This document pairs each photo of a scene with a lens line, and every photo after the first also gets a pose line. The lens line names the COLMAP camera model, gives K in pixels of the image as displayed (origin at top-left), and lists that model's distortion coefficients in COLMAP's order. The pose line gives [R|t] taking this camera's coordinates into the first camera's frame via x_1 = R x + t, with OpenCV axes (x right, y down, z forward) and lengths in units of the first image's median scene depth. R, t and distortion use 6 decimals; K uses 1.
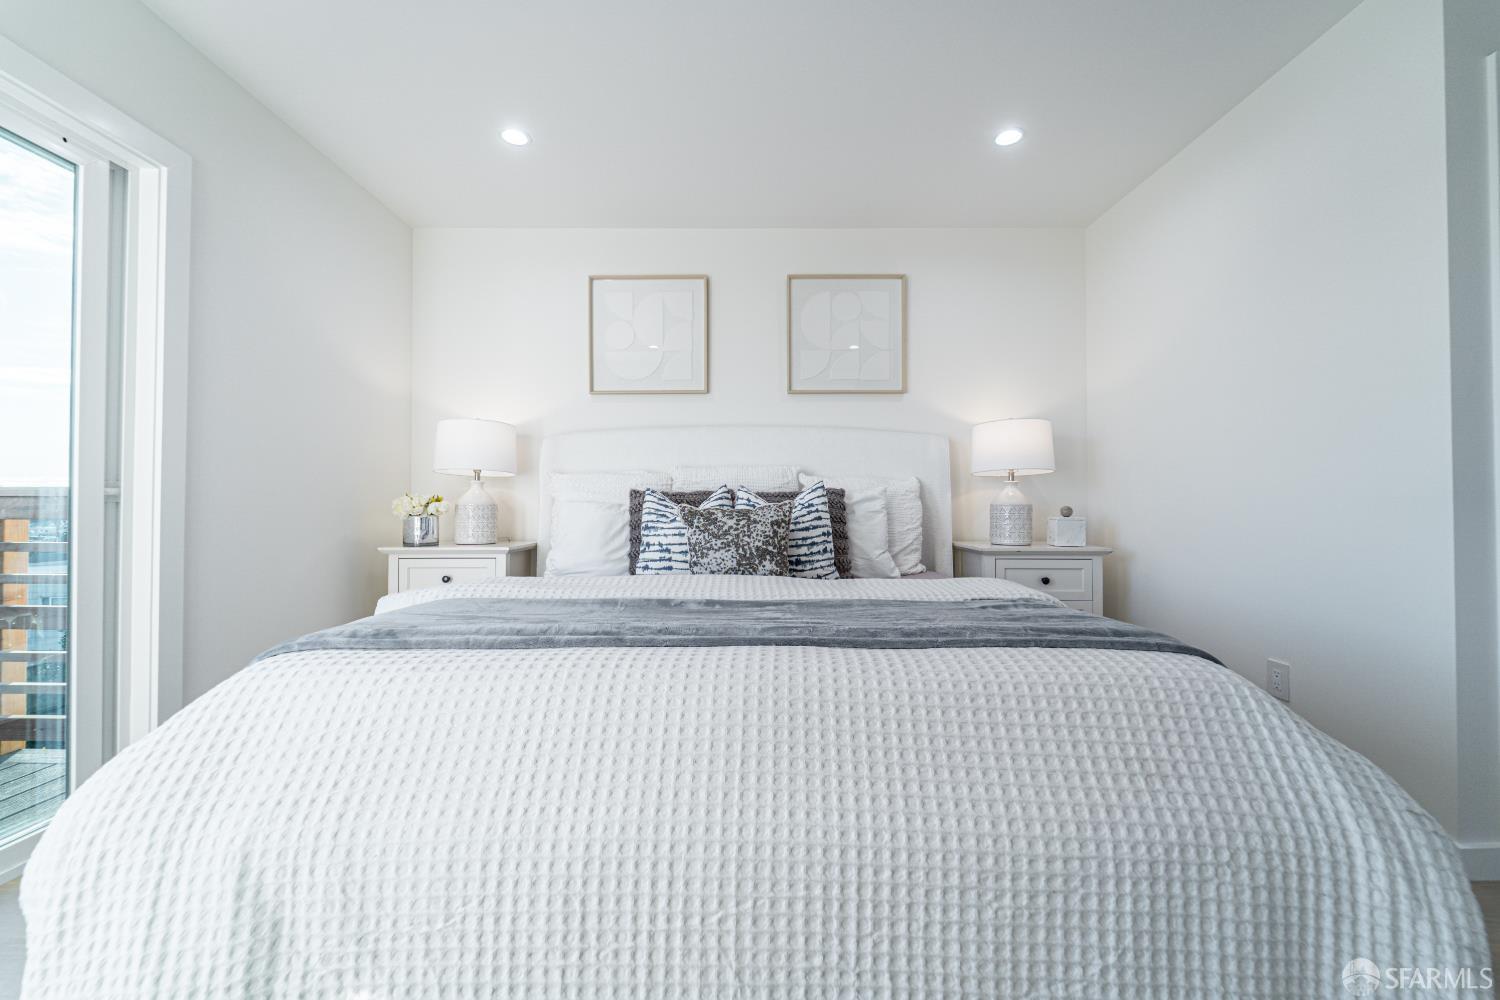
lens RADIAL K [[617.5, 0, 750.4], [0, 617.5, 486.4], [0, 0, 1]] dist [-0.021197, -0.000074]
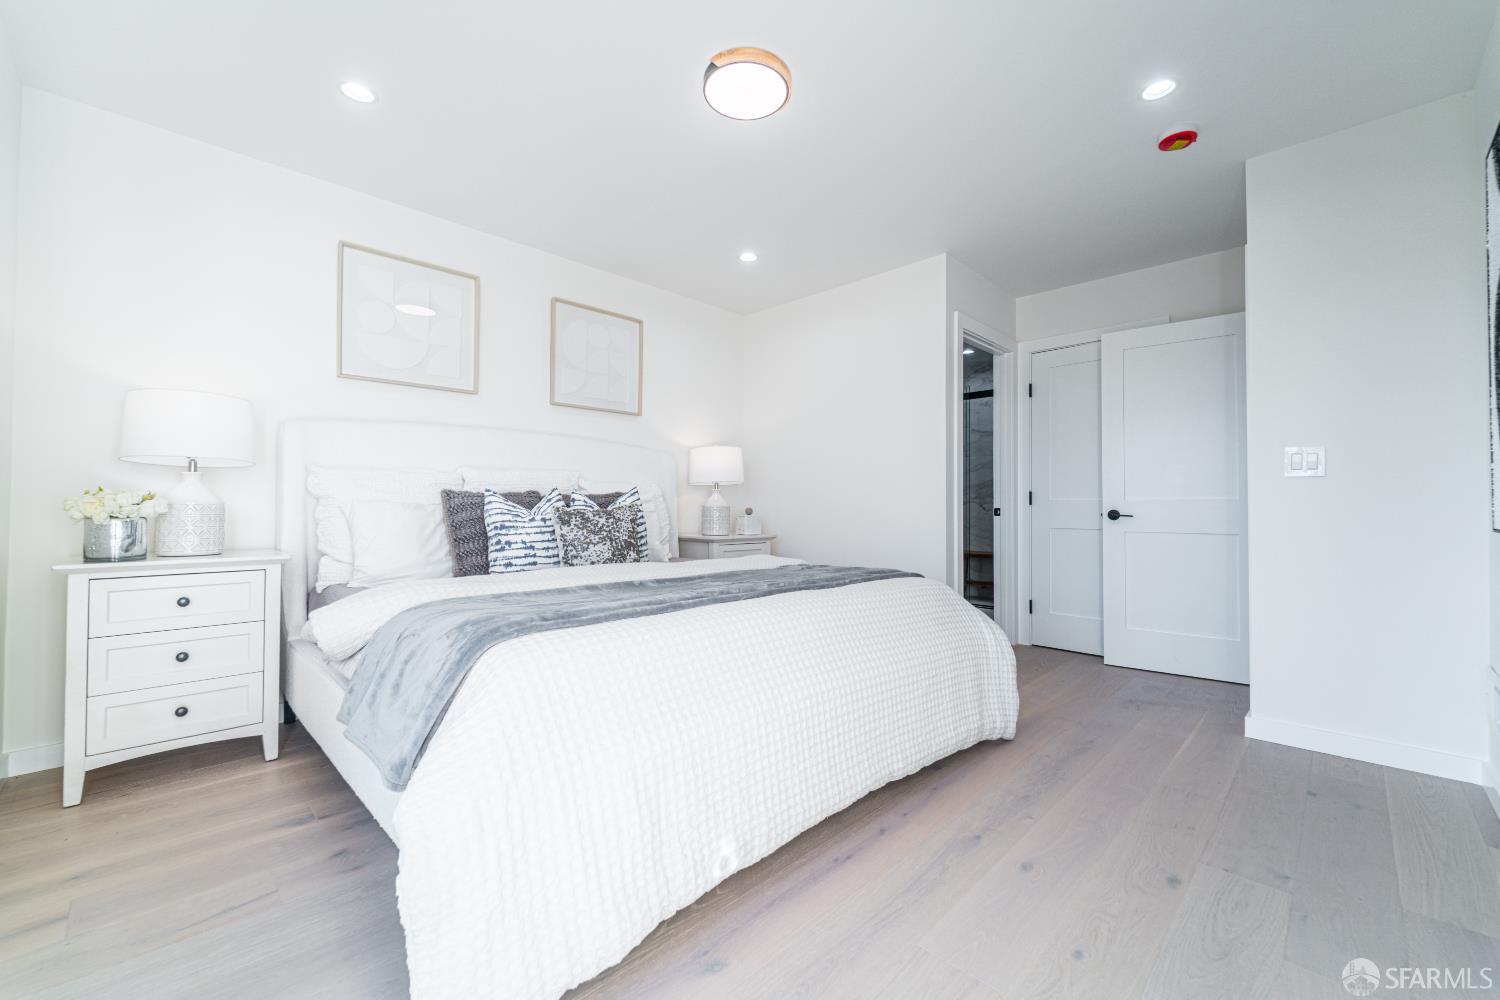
lens RADIAL K [[608.6, 0, 750.2], [0, 608.6, 496.8], [0, 0, 1]] dist [-0.022198, -0.000509]
pose [[0.690155, 0.015874, 0.723488, -0.637958], [-0.024890, 0.999689, 0.001810, 0.003397], [-0.723234, -0.019257, 0.690335, -0.011106]]
